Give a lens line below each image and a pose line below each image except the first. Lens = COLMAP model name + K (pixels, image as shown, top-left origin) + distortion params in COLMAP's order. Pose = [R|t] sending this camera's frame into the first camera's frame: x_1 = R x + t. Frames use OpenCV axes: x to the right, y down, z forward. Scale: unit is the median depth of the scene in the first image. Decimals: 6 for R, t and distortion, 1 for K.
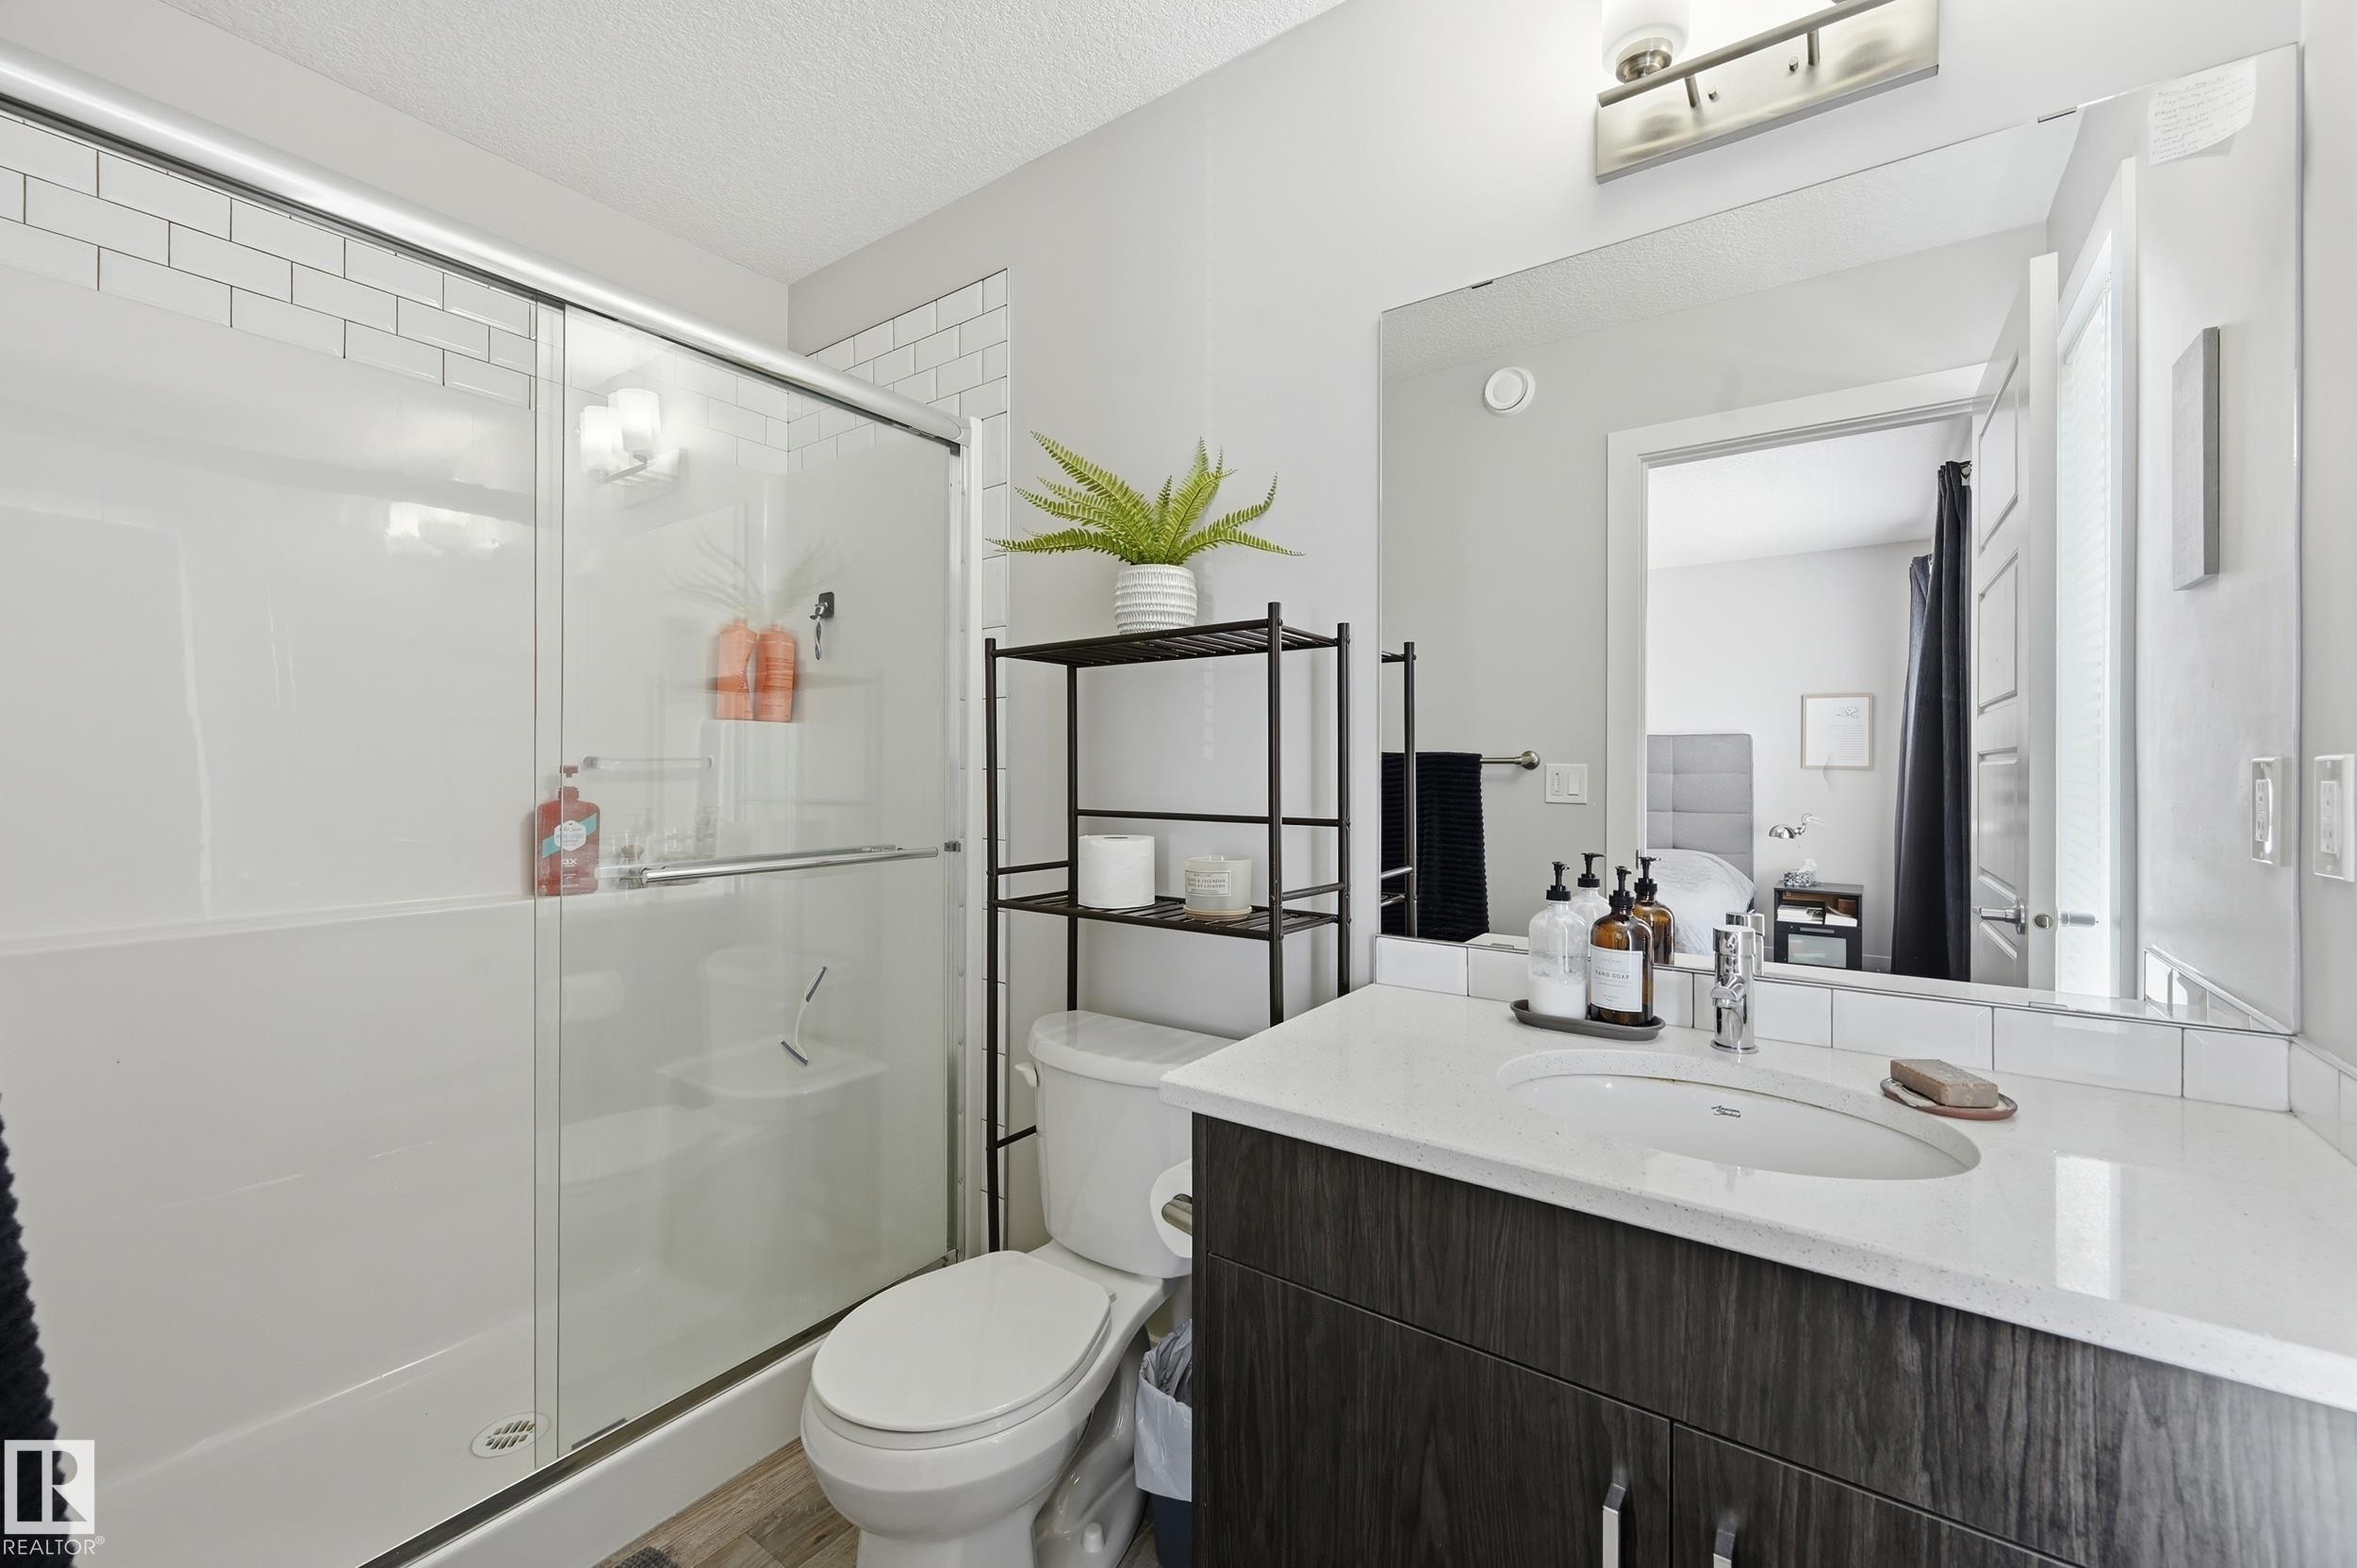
lens RADIAL K [[936.7, 0, 1172.0], [0, 936.7, 781.6], [0, 0, 1]] dist [0.001438, -0.000067]
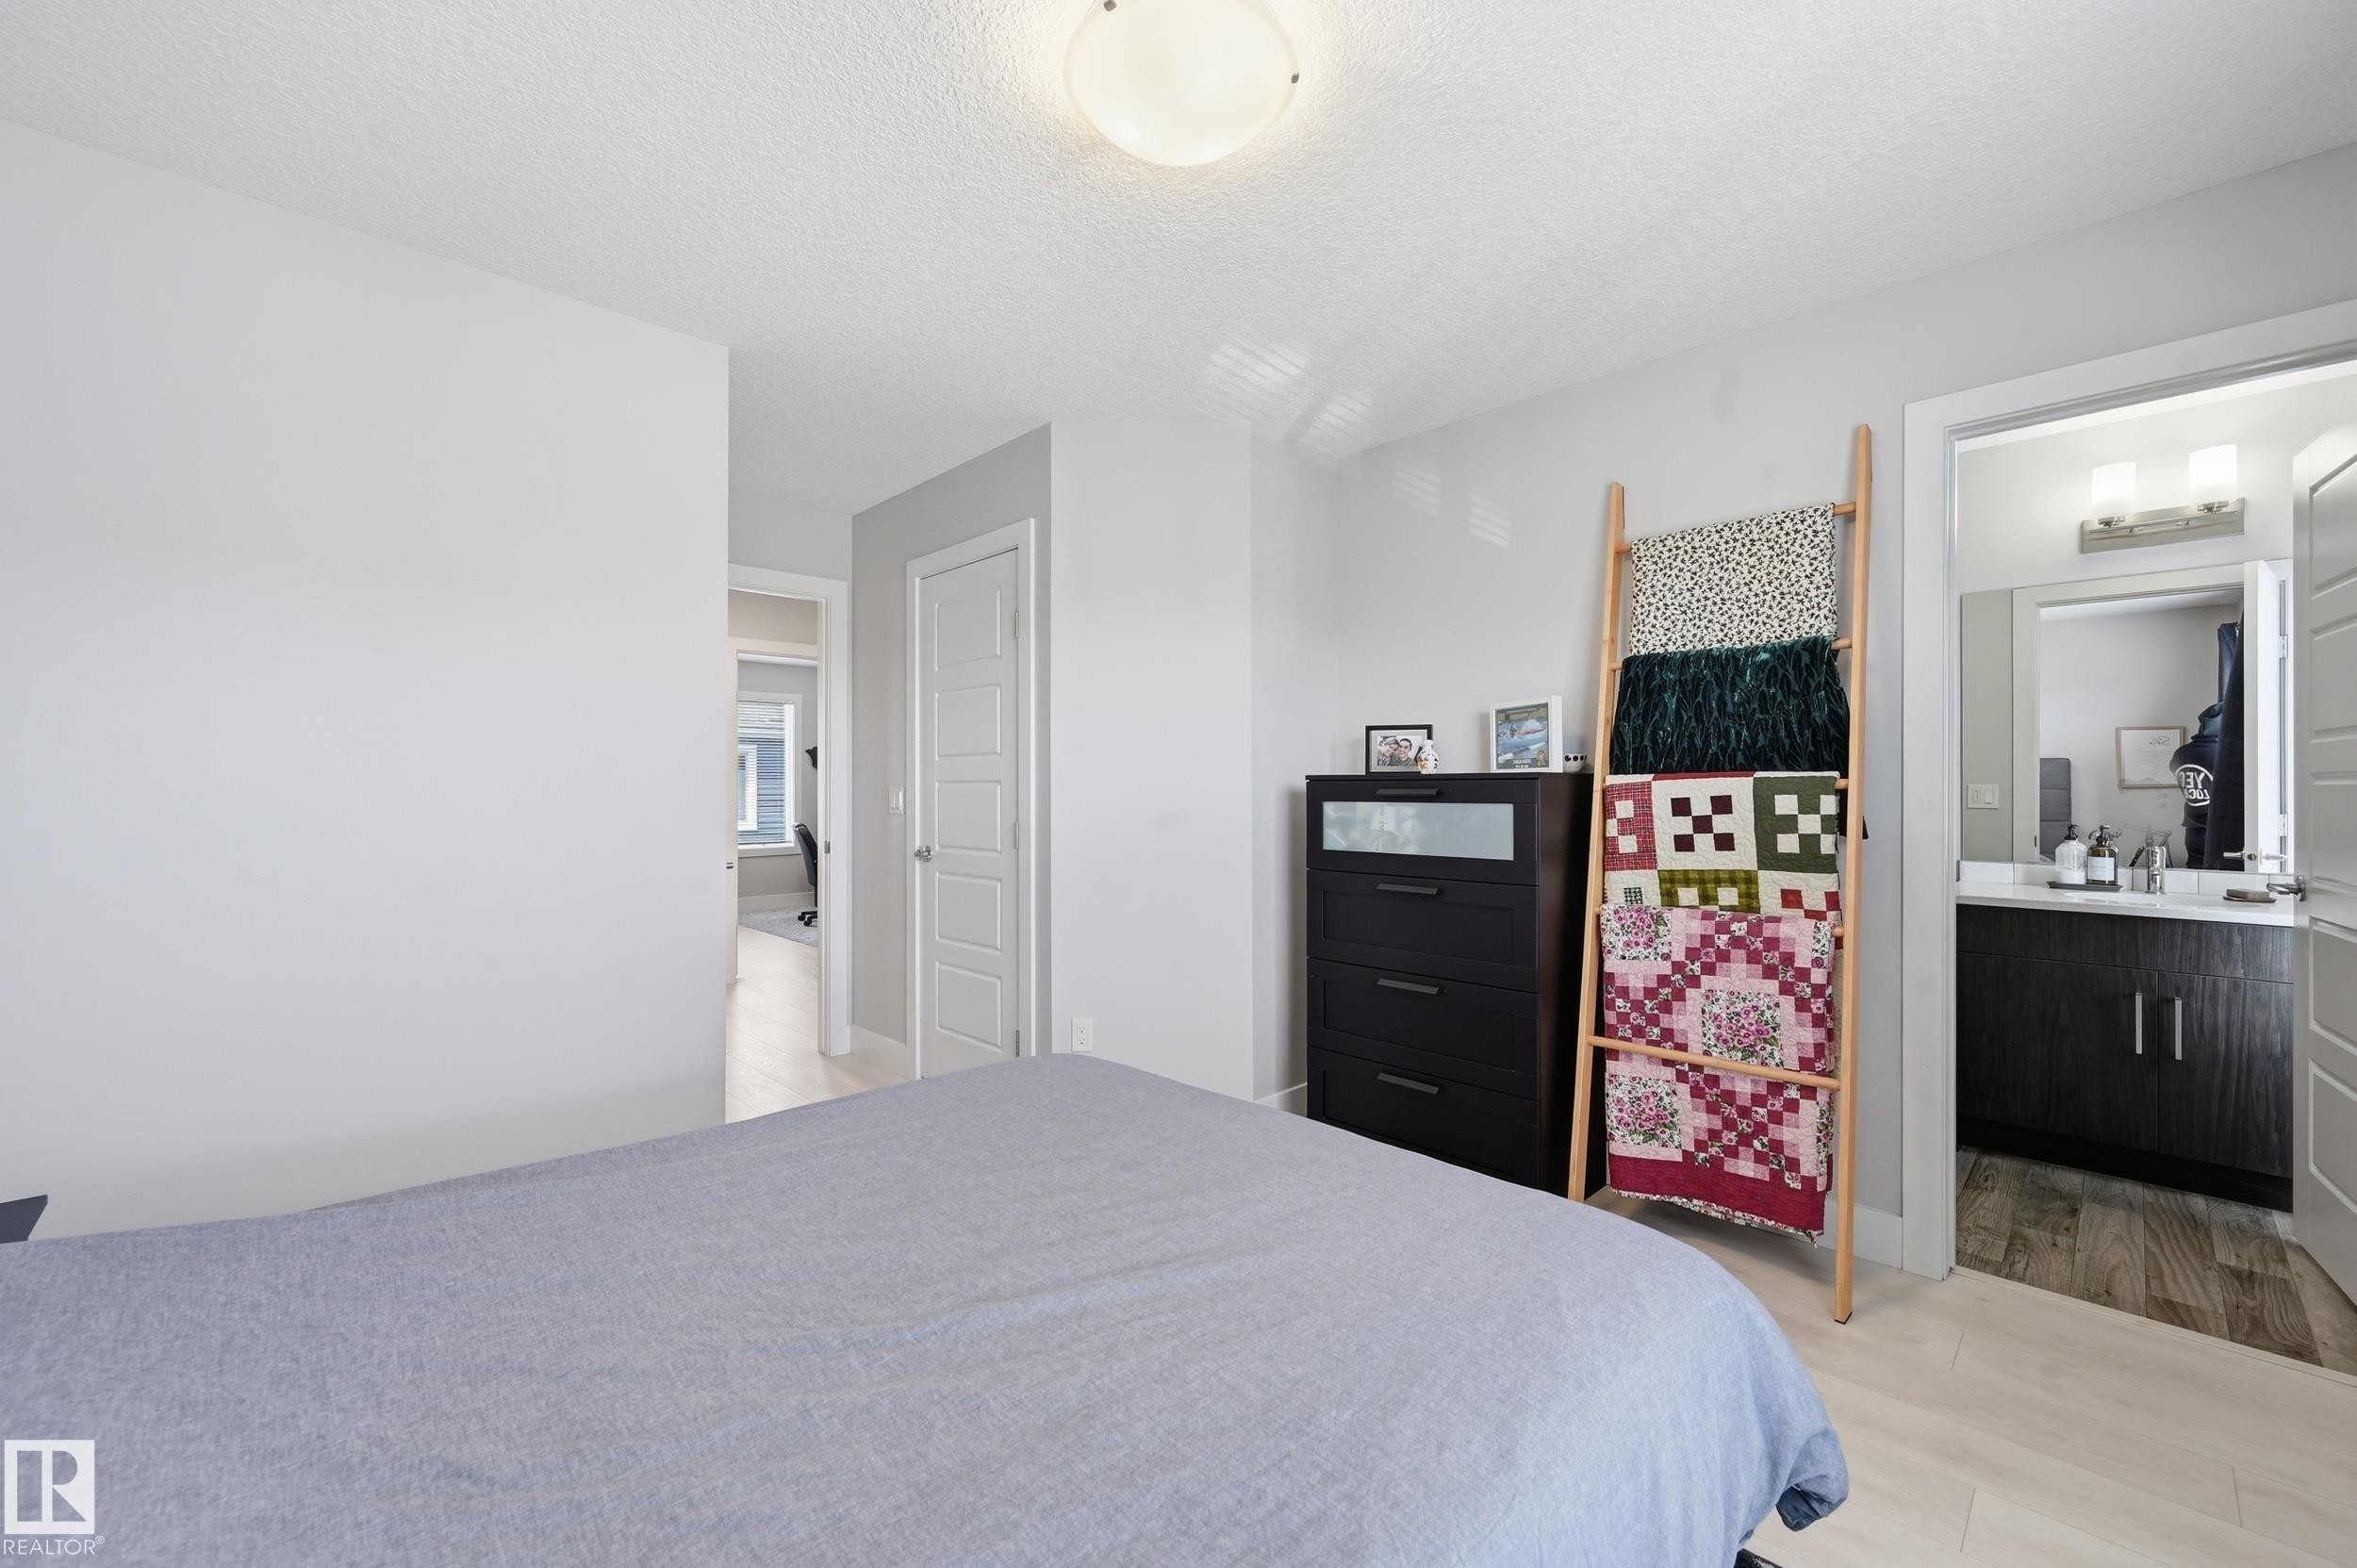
lens RADIAL K [[936.7, 0, 1185.4], [0, 936.7, 779.3], [0, 0, 1]] dist [0.001438, -0.000067]
pose [[0.986489, 0.007058, -0.163674, -1.816118], [-0.009996, 0.999803, -0.017131, 0.036981], [0.163521, 0.018535, 0.986366, -2.242916]]
